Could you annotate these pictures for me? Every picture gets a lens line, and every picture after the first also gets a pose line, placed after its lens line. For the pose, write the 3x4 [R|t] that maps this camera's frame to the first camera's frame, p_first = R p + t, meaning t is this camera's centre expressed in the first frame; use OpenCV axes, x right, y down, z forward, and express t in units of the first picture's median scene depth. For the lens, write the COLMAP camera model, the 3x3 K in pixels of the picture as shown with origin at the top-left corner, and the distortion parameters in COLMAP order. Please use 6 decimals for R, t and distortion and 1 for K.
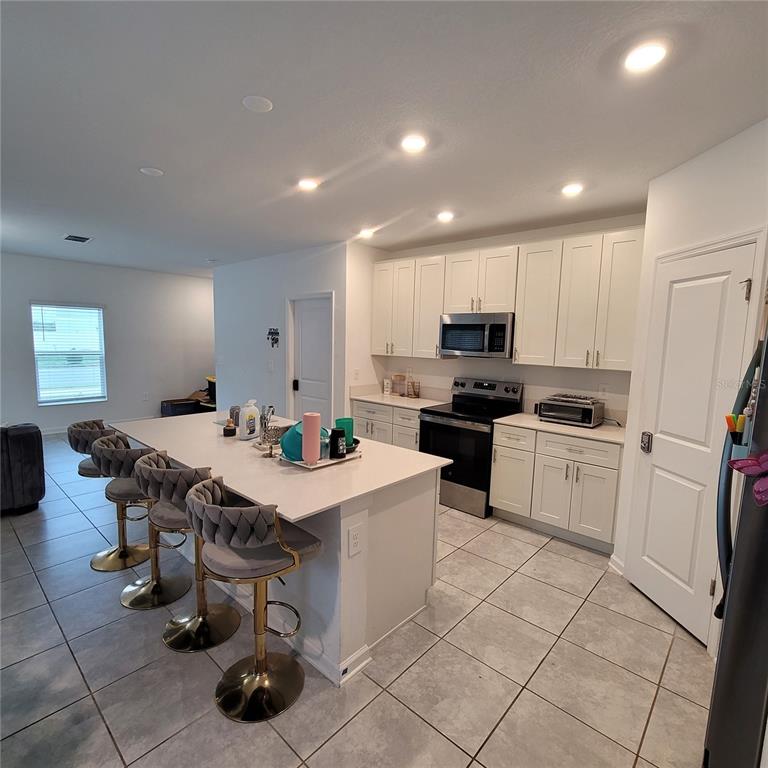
lens RADIAL K [[420.4, 0, 379.3], [0, 420.4, 388.8], [0, 0, 1]] dist [-0.006059, 0.001655]
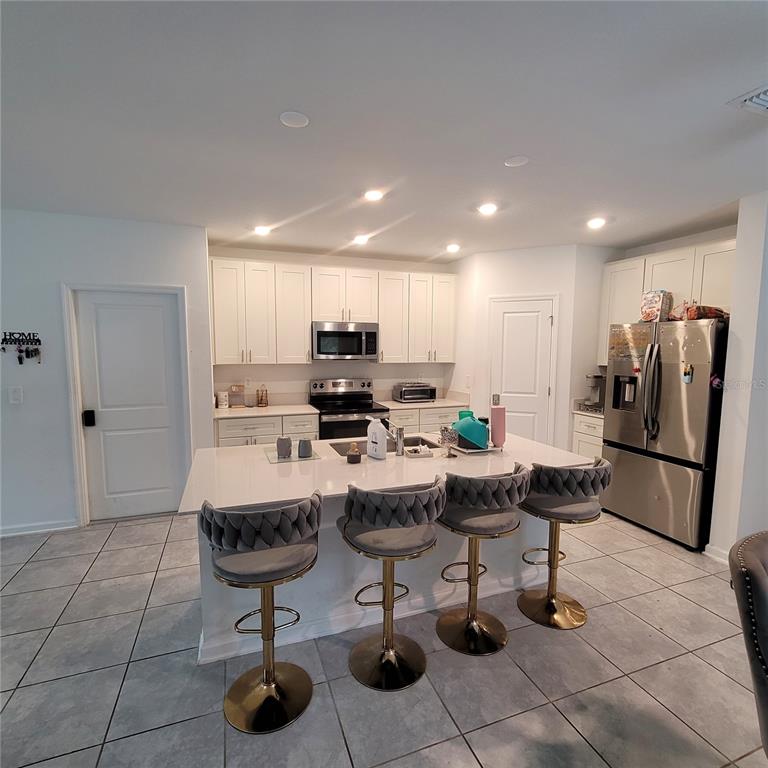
lens RADIAL K [[420.4, 0, 384.8], [0, 420.4, 389.6], [0, 0, 1]] dist [-0.006059, 0.001655]
pose [[0.454483, -0.118827, 0.882794, -0.759141], [0.111933, 0.990825, 0.075743, -0.069937], [-0.883694, 0.064390, 0.463614, 0.374597]]
